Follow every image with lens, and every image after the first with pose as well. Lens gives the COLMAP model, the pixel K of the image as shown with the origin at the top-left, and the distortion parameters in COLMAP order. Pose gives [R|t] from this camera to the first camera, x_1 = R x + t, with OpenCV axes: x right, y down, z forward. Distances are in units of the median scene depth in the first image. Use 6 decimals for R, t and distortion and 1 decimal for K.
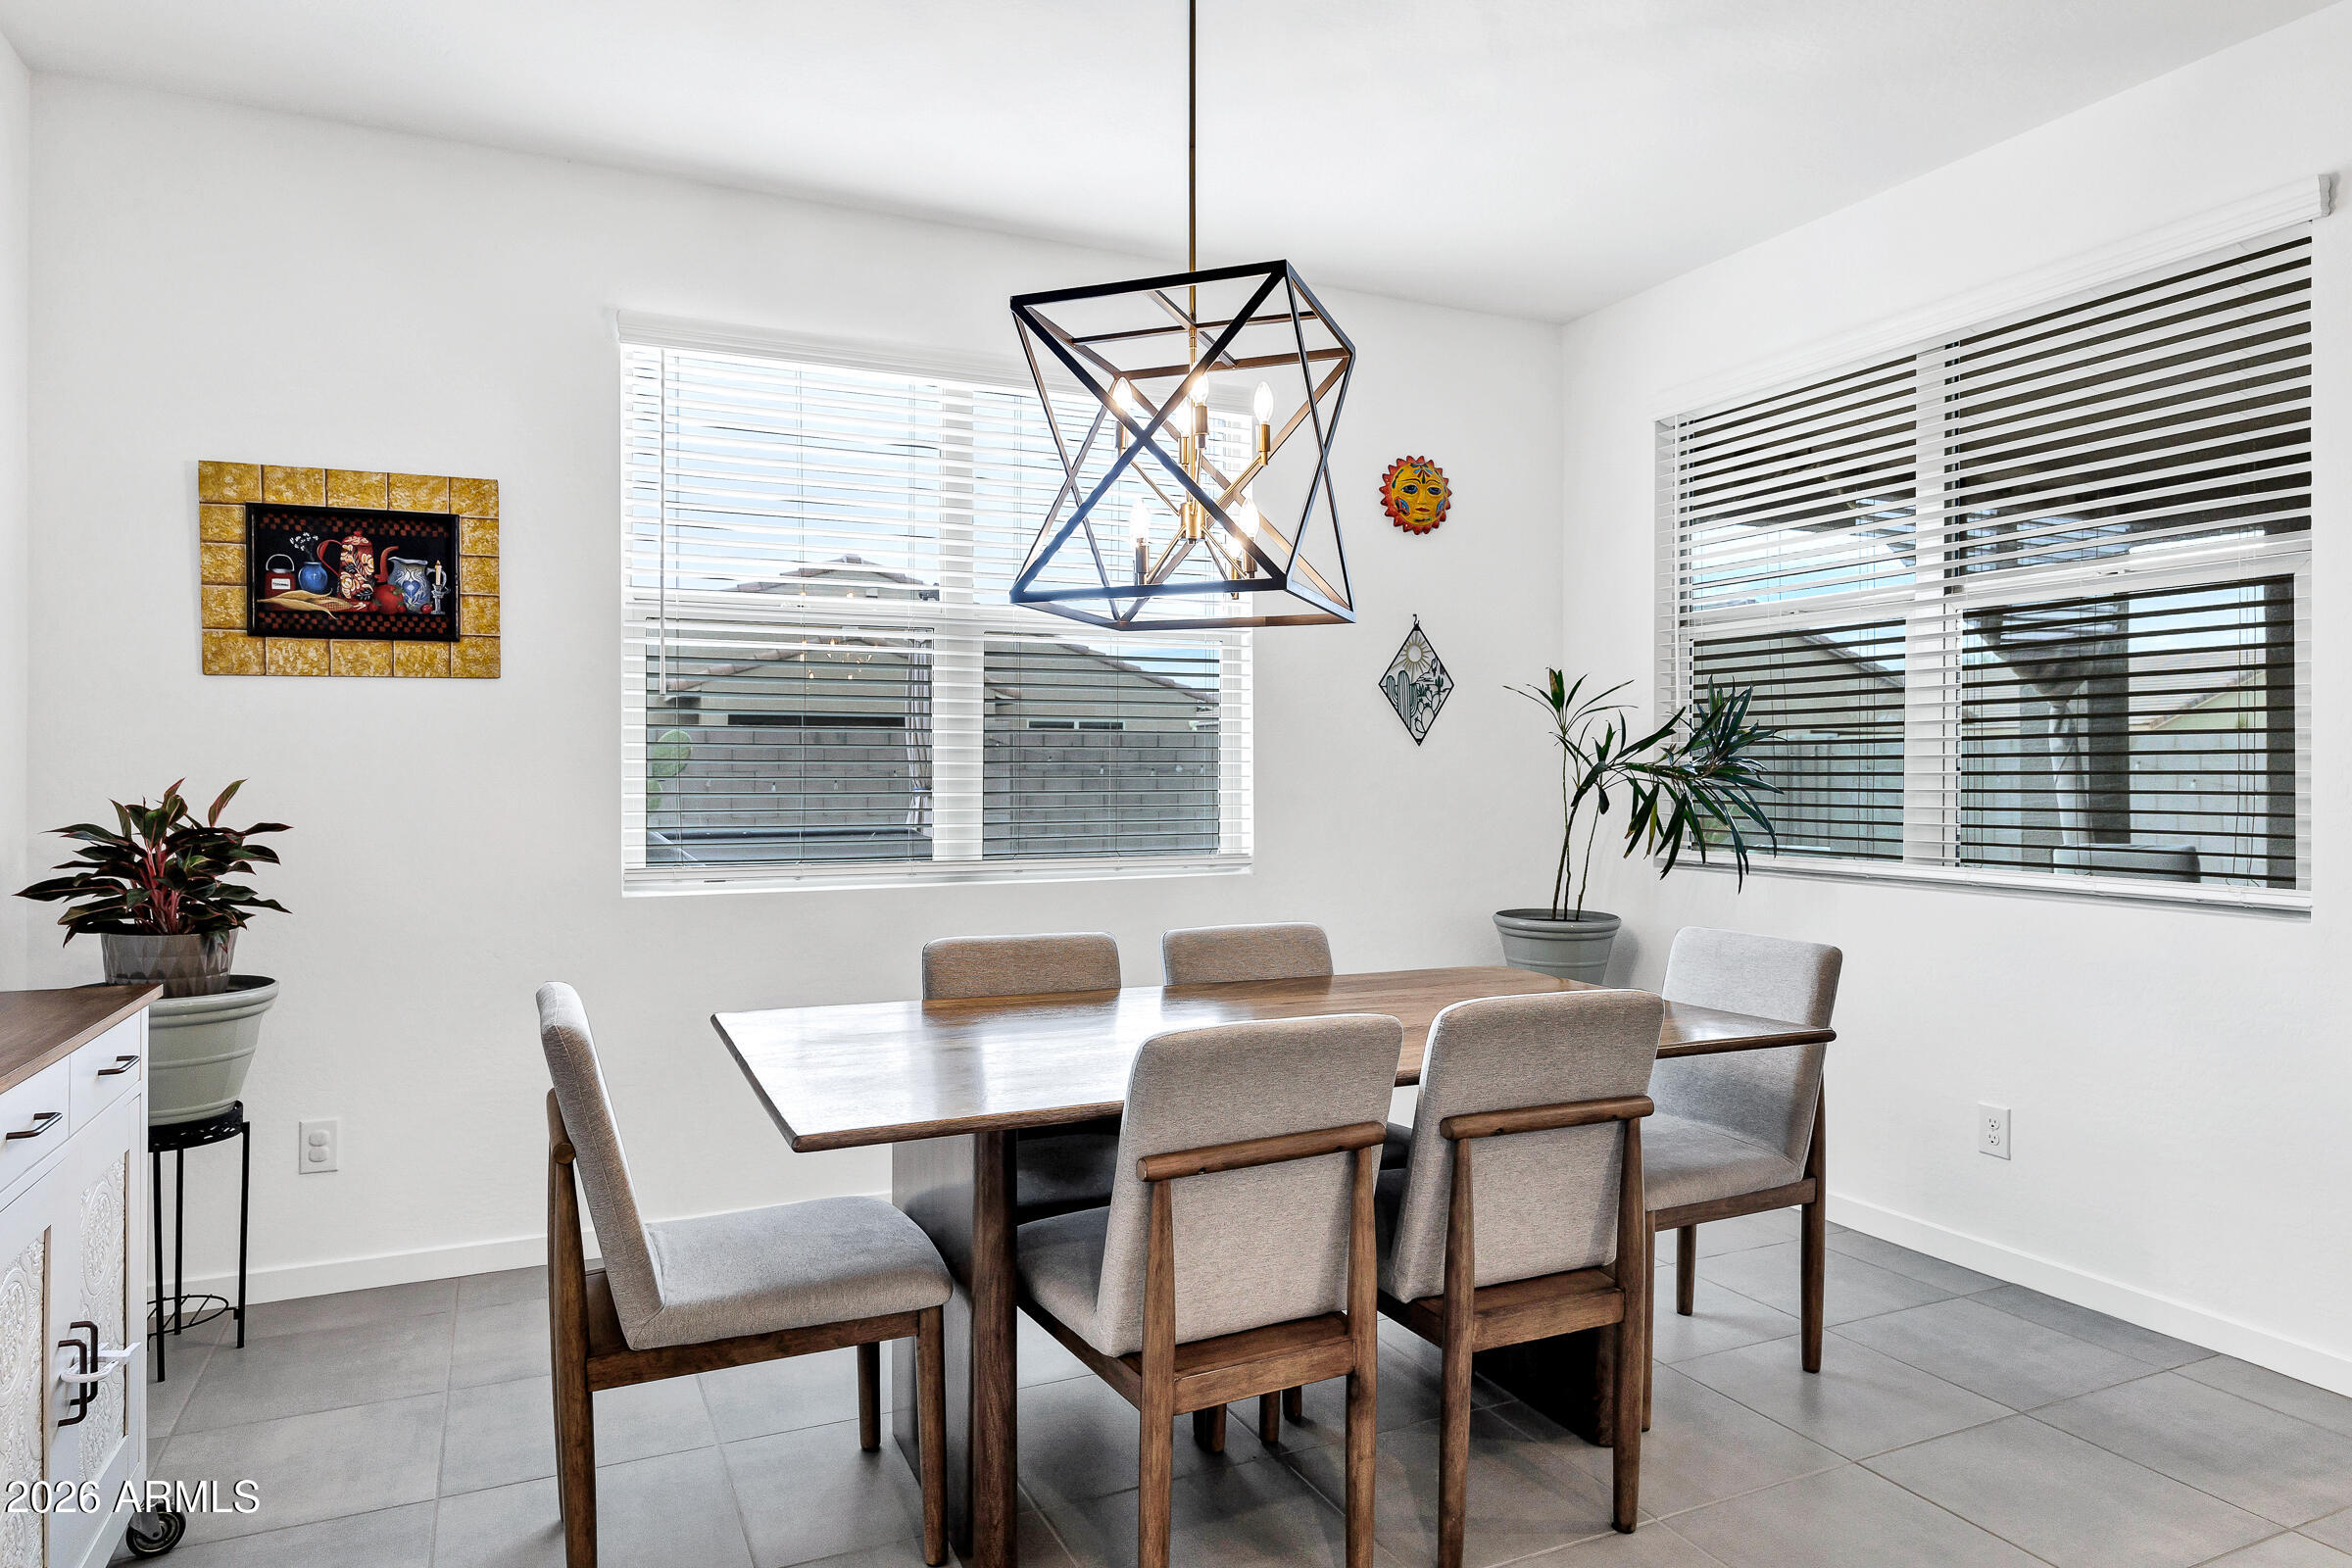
lens RADIAL K [[1408.8, 0, 1164.9], [0, 1408.8, 764.9], [0, 0, 1]] dist [-0.000166, 0.000336]
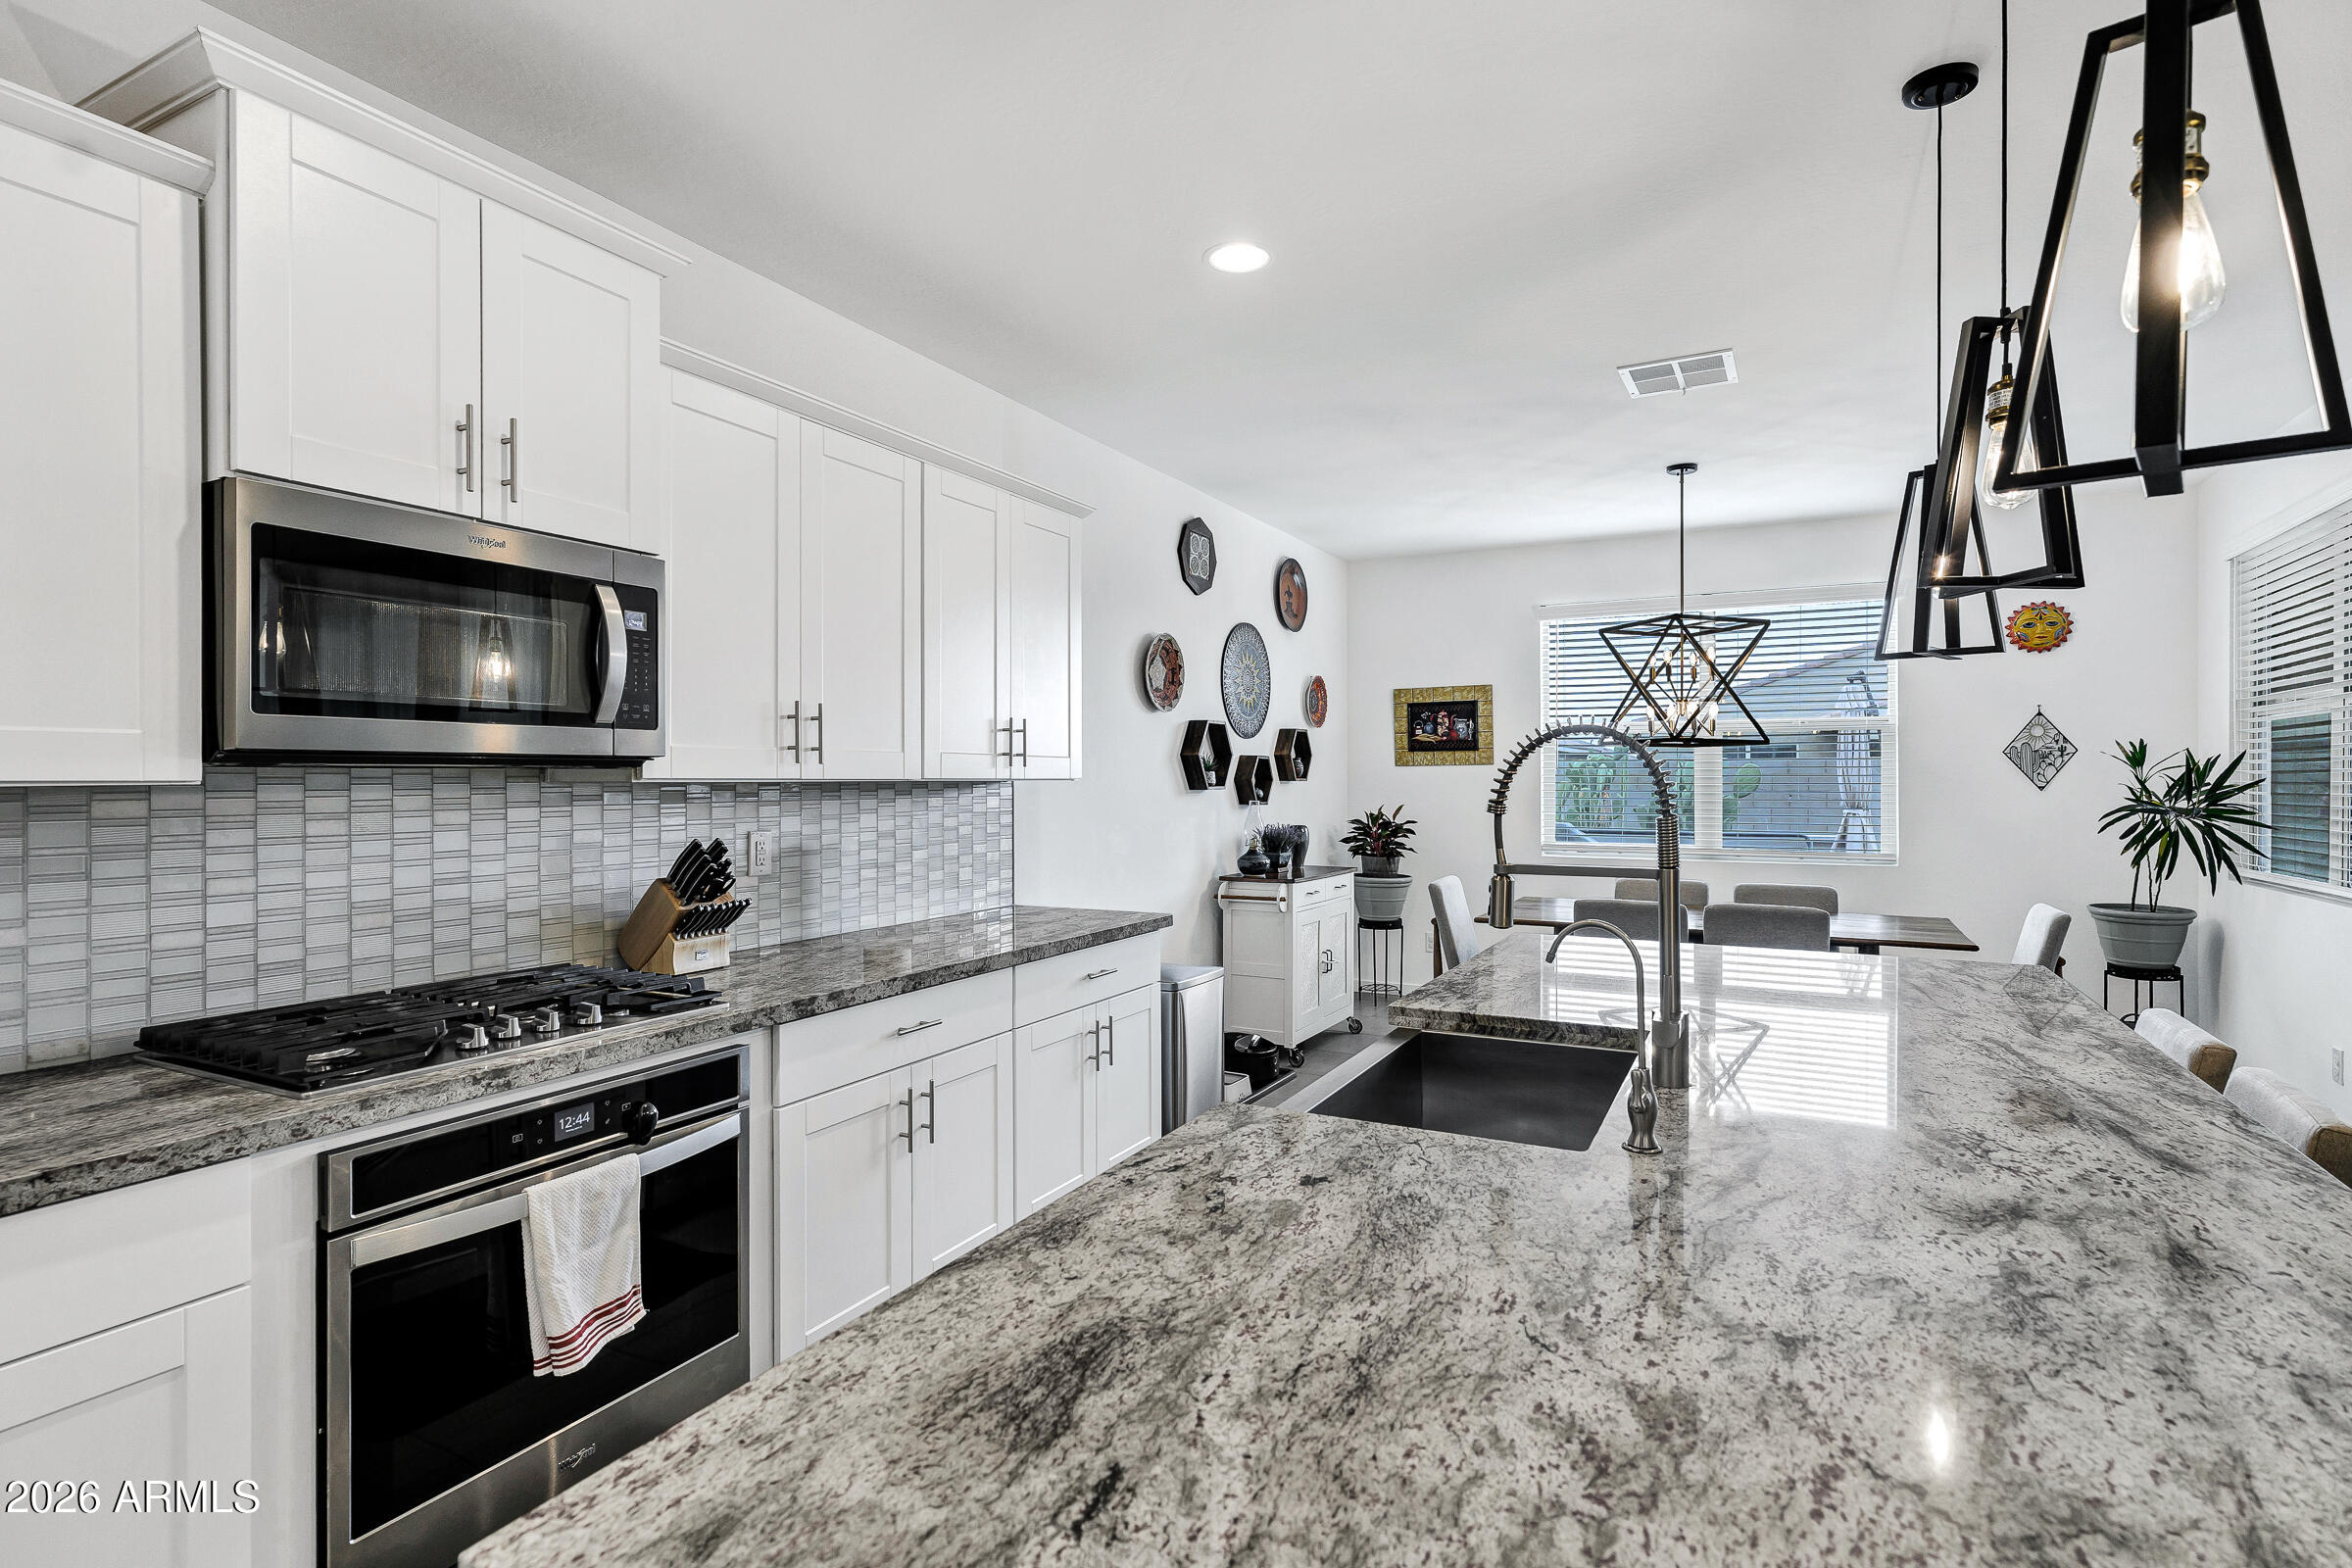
lens RADIAL K [[1133.1, 0, 1177.2], [0, 1133.1, 780.8], [0, 0, 1]] dist [0.002470, -0.000667]
pose [[0.605925, 0.000974, -0.795521, 0.797028], [0.002490, 0.999992, 0.003121, -0.041495], [0.795518, -0.003872, 0.605917, -0.664642]]
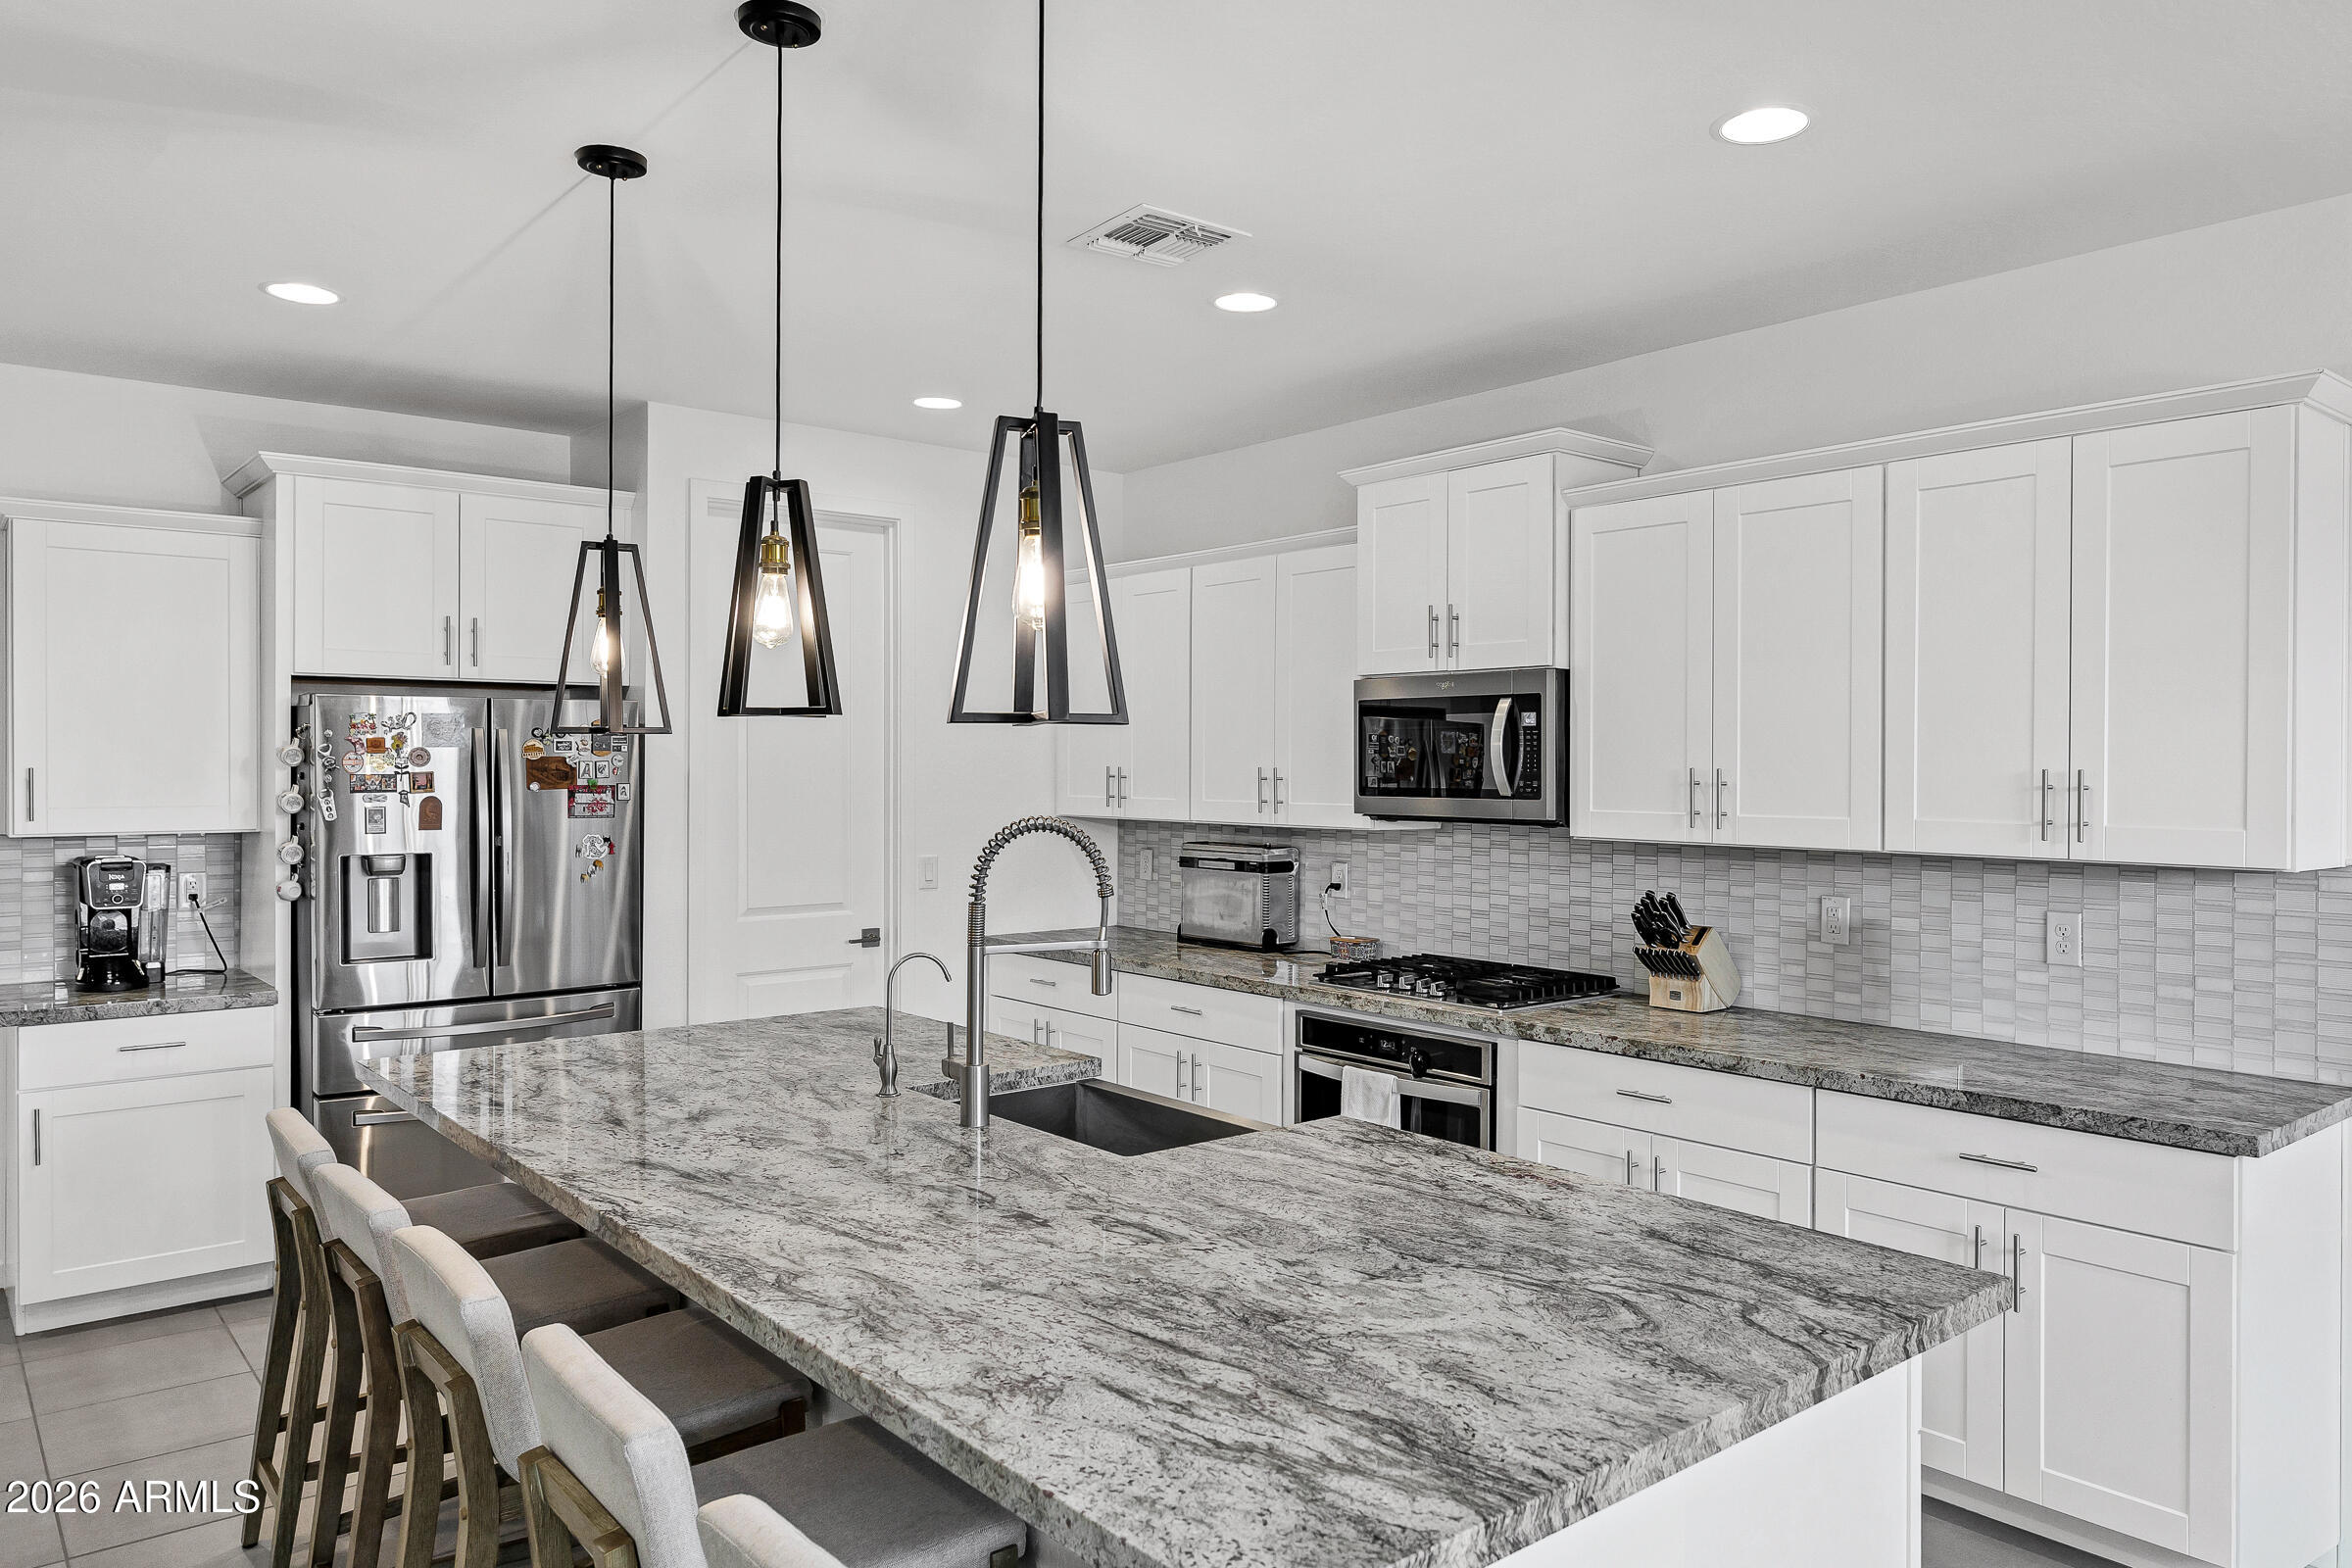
lens RADIAL K [[1562.4, 0, 1277.9], [0, 1562.4, 780.5], [0, 0, 1]] dist [-0.002403, -0.000457]
pose [[-0.954642, -0.002212, -0.297748, 0.623617], [-0.004499, 0.999965, 0.006995, -0.095853], [0.297723, 0.008018, -0.954619, 0.669147]]
